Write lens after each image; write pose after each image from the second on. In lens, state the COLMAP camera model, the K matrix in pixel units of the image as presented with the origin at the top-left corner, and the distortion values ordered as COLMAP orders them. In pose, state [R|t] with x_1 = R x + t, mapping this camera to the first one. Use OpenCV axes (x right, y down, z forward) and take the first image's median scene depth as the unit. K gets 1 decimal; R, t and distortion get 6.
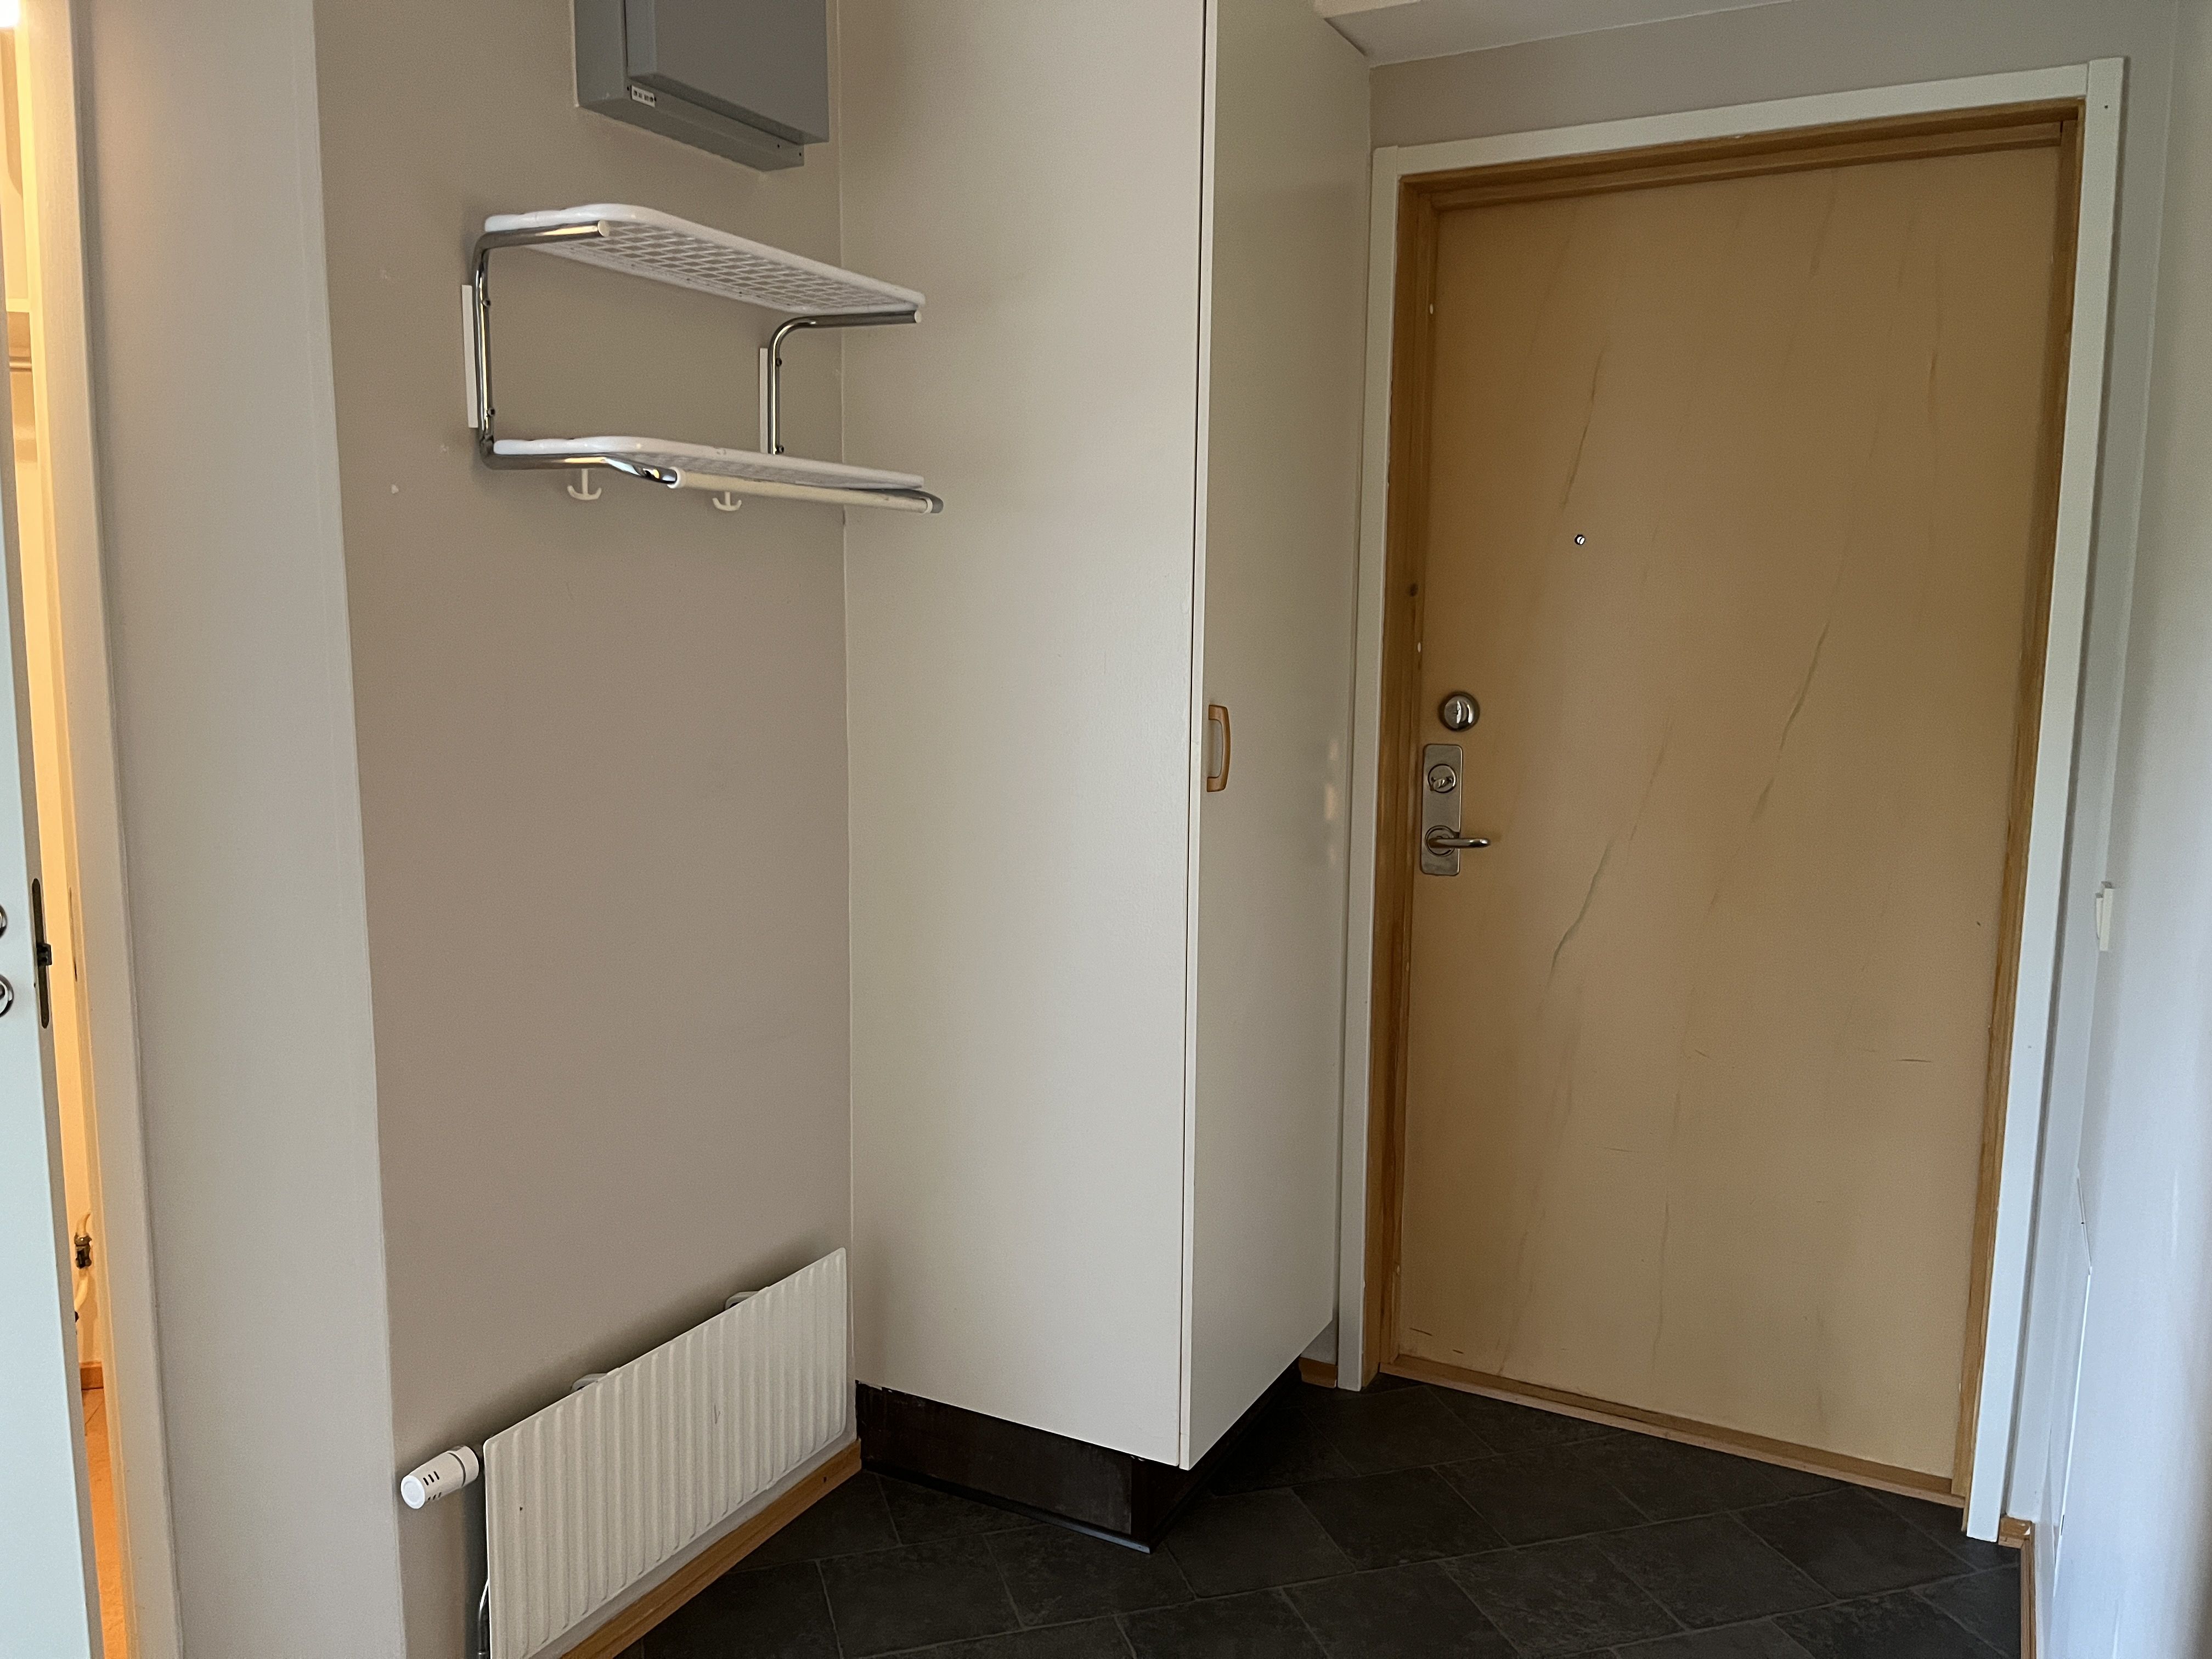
lens RADIAL K [[1668.9, 0, 1112.8], [0, 1668.9, 831.5], [0, 0, 1]] dist [0.030870, 0.001021]
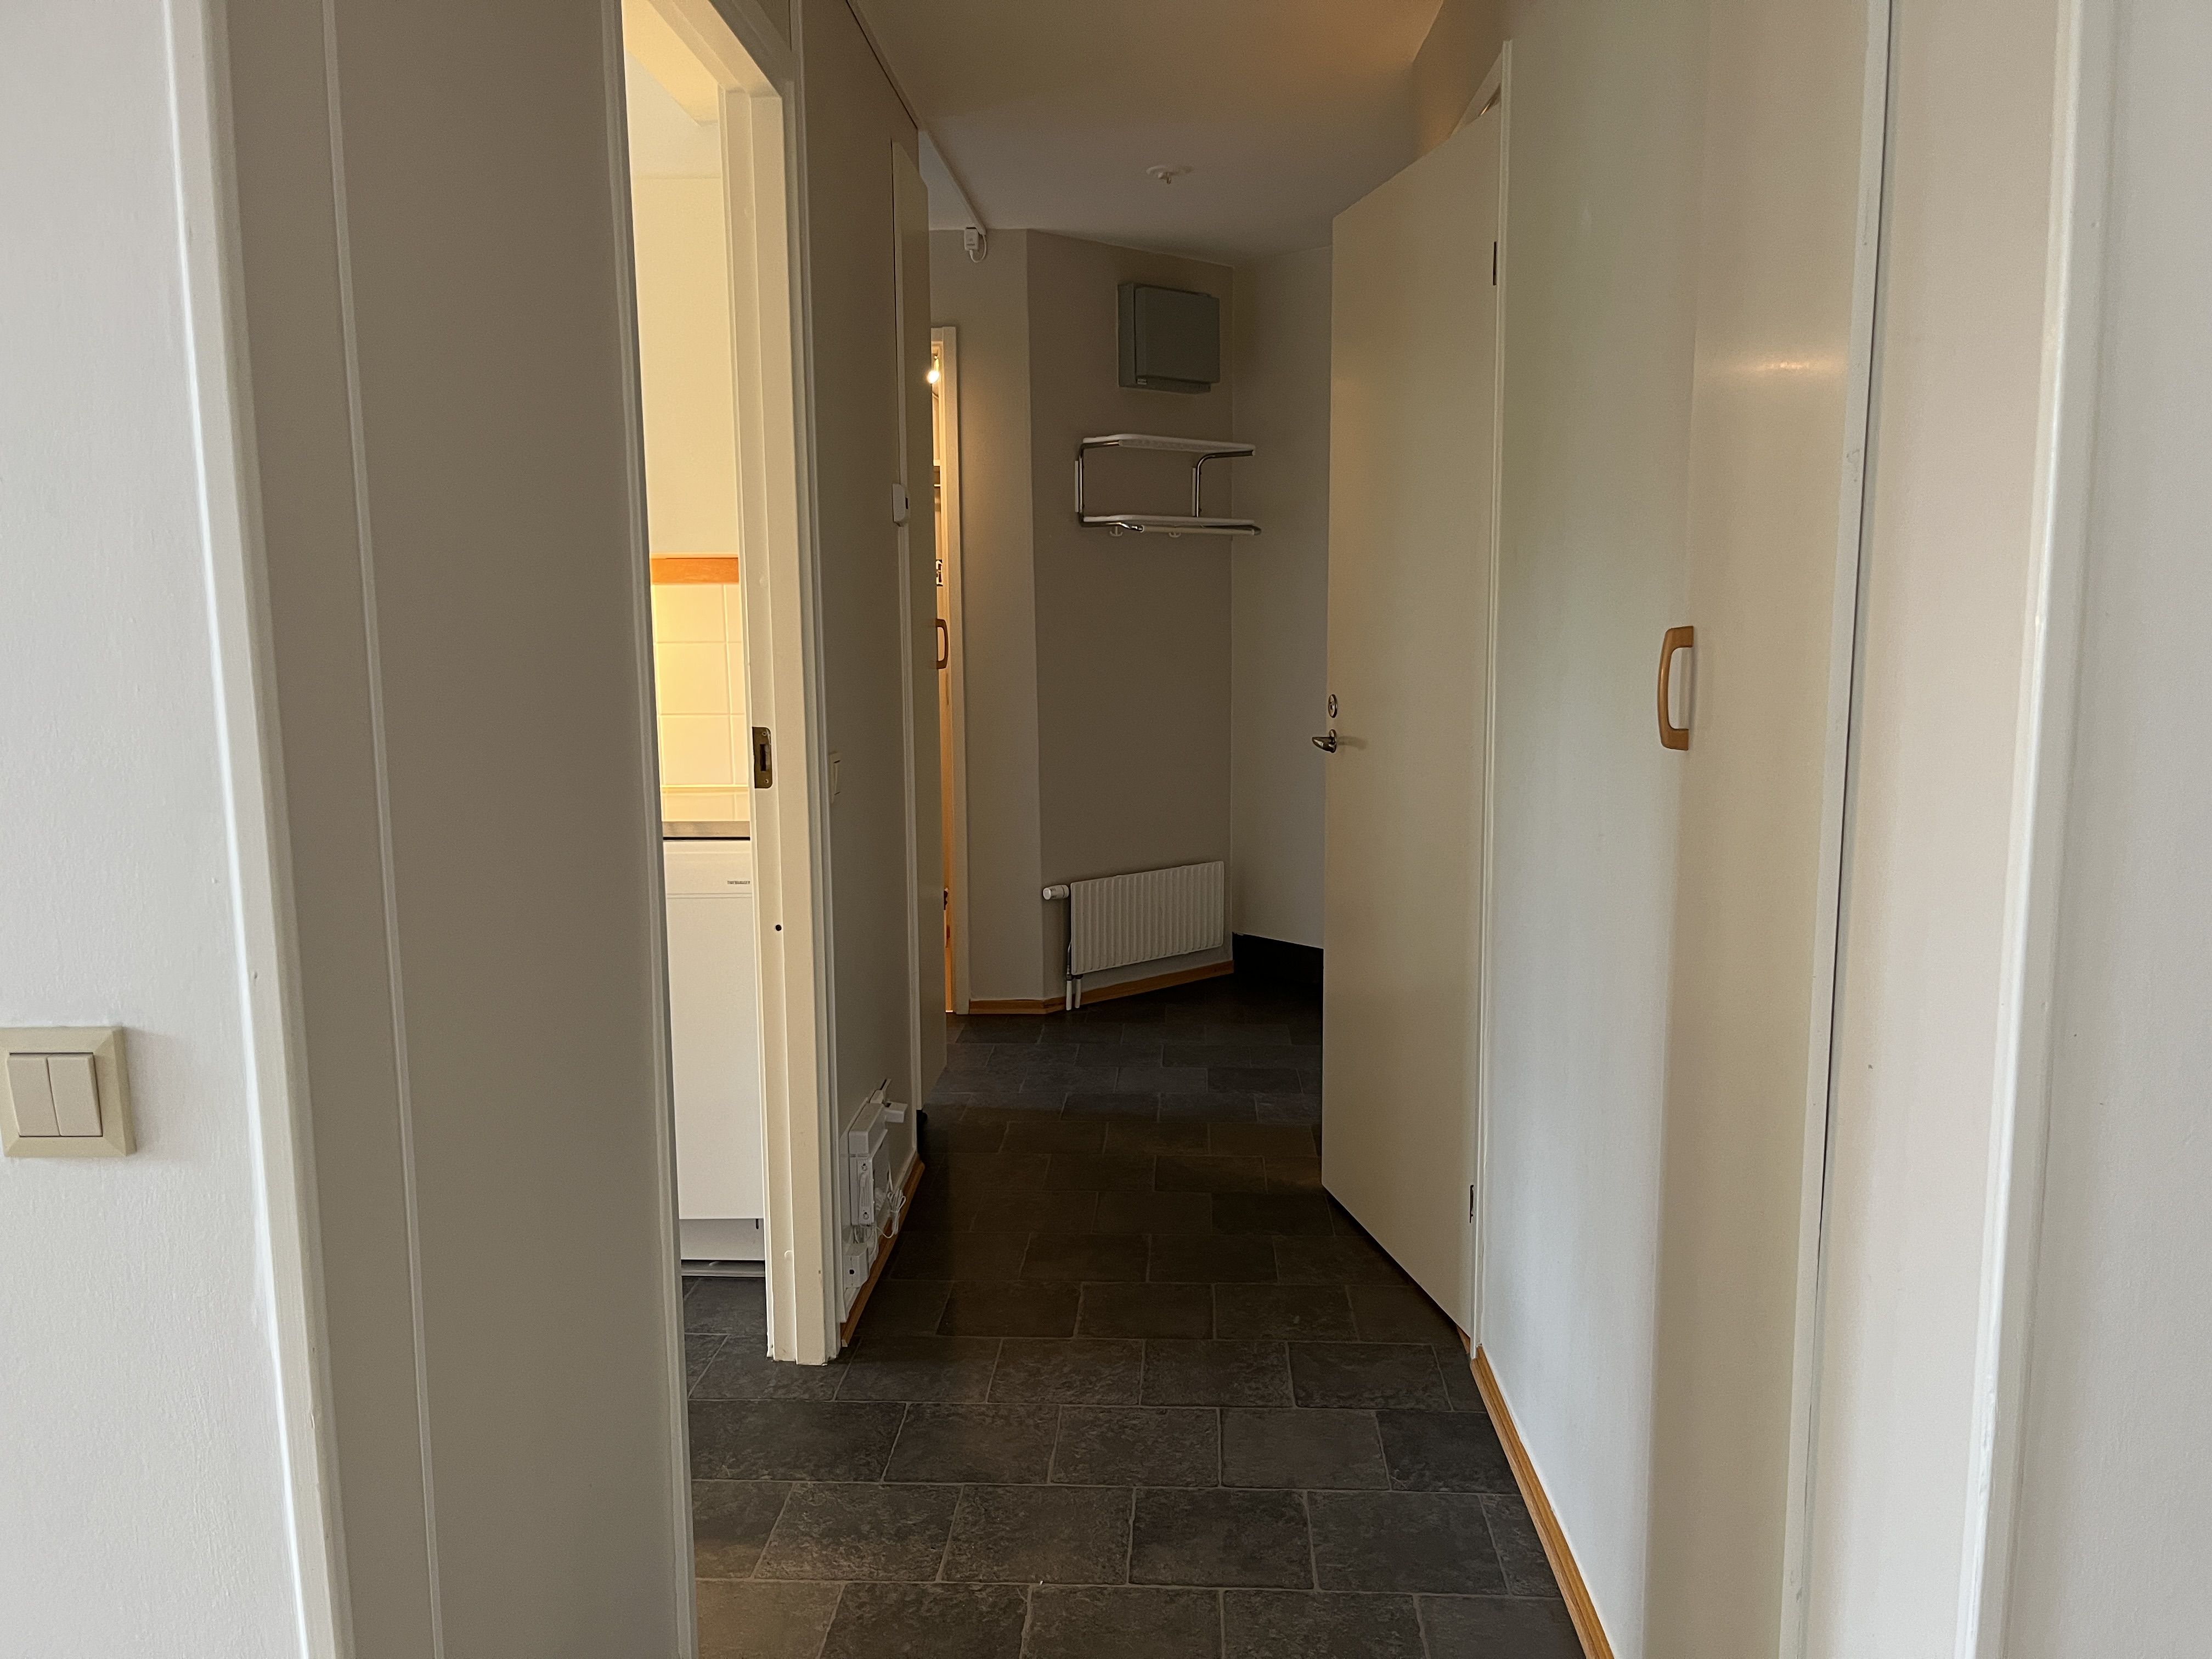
lens RADIAL K [[1668.9, 0, 1103.4], [0, 1668.9, 830.0], [0, 0, 1]] dist [0.030870, 0.001021]
pose [[0.932154, 0.030130, -0.360807, 0.658793], [-0.028804, 0.999544, 0.009054, 0.252572], [0.360915, 0.001953, 0.932597, -1.527622]]
